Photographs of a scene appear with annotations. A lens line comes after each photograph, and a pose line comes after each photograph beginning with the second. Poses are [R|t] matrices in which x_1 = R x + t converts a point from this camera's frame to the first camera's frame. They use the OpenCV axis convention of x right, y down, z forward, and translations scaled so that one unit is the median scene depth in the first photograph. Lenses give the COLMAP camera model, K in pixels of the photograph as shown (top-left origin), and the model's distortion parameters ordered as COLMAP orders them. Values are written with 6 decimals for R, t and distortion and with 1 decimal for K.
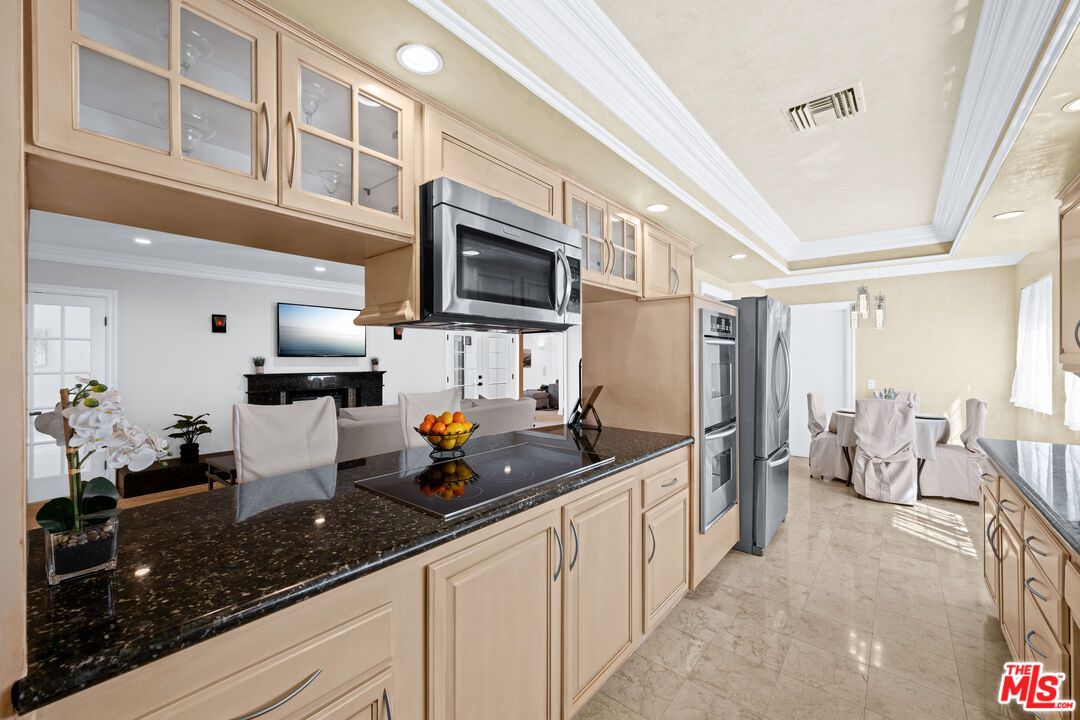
lens RADIAL K [[438.6, 0, 541.3], [0, 438.6, 357.5], [0, 0, 1]] dist [0.002078, -0.000345]
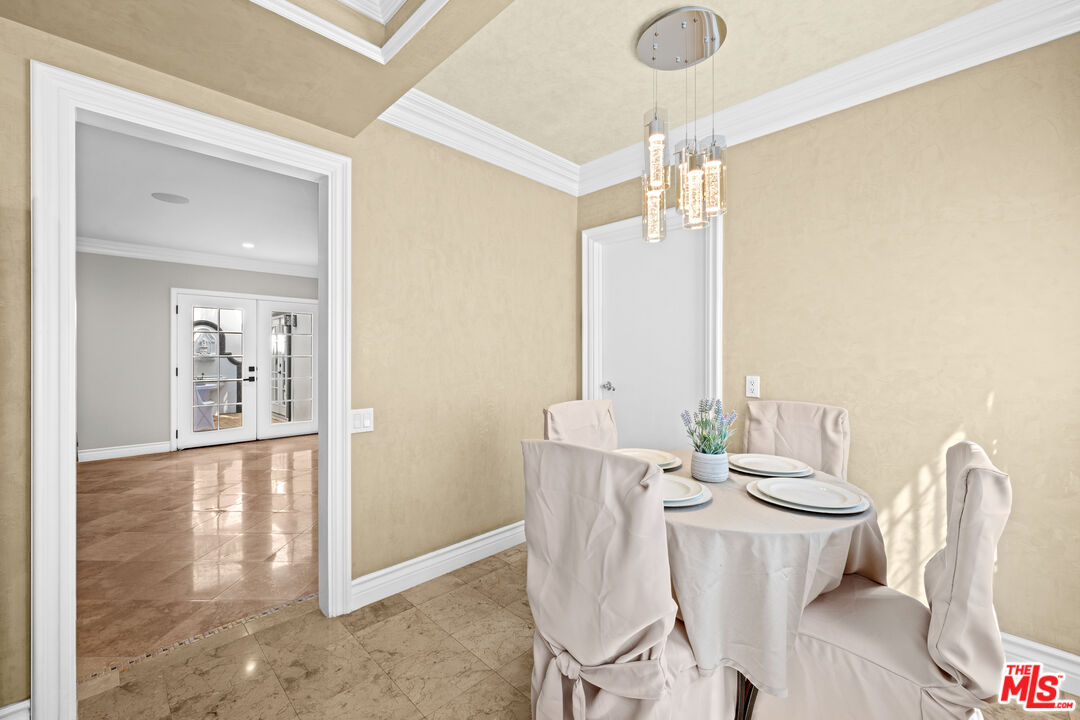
lens RADIAL K [[438.6, 0, 541.2], [0, 438.6, 357.6], [0, 0, 1]] dist [0.002078, -0.000345]
pose [[0.995804, 0.007032, -0.091236, 1.081889], [-0.006600, 0.999966, 0.005028, 0.059164], [0.091268, -0.004405, 0.995817, 1.023611]]
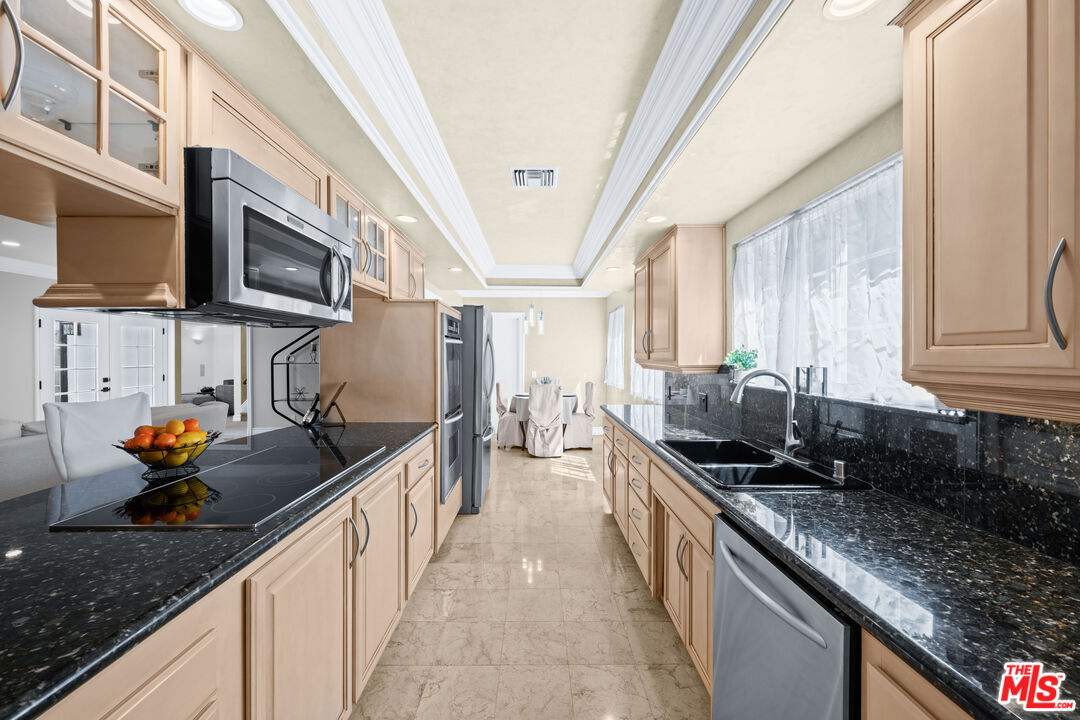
lens RADIAL K [[438.6, 0, 535.0], [0, 438.6, 357.2], [0, 0, 1]] dist [0.002078, -0.000345]
pose [[0.753656, -0.000252, 0.657269, -0.236018], [-0.004439, 0.999975, 0.005474, -0.000203], [-0.657254, -0.007043, 0.753636, -0.051000]]
